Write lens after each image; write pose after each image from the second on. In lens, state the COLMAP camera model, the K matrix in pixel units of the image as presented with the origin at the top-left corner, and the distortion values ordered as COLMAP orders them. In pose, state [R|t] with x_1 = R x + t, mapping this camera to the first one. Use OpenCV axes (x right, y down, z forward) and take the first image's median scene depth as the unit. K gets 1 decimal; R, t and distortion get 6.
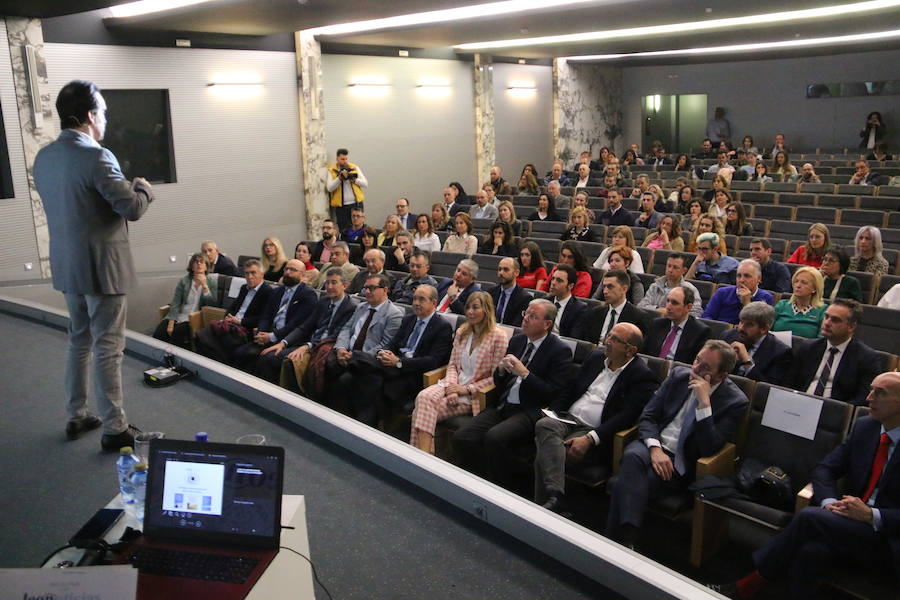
lens RADIAL K [[748.8, 0, 450.0], [0, 748.8, 300.0], [0, 0, 1]] dist [-0.204842, 0.160122]
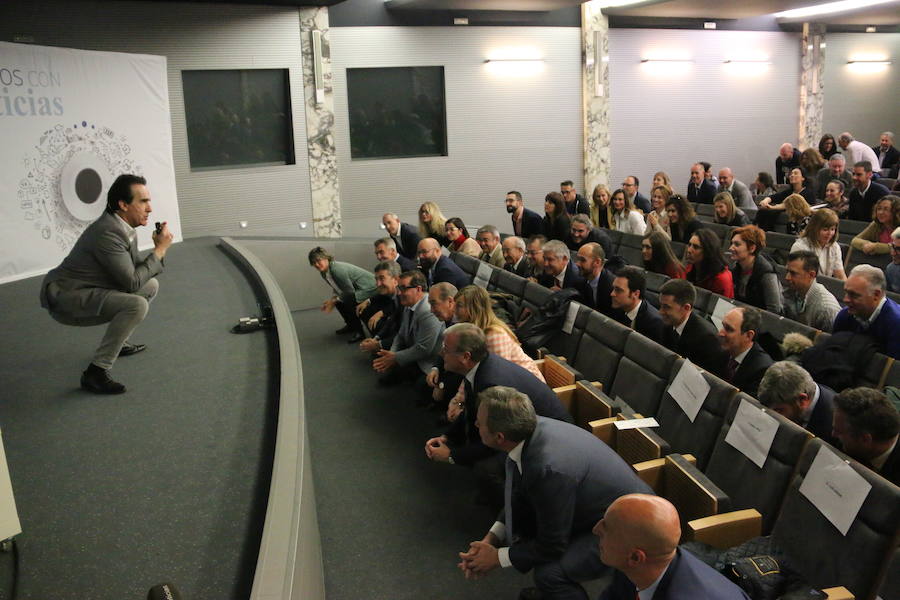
lens RADIAL K [[743.6, 0, 454.3], [0, 743.6, 304.6], [0, 0, 1]] dist [-0.193538, 0.160474]
pose [[0.862674, 0.112523, -0.493085, 0.209676], [-0.099476, 0.993643, 0.052713, -0.007685], [0.495881, 0.003576, 0.868383, 0.103345]]
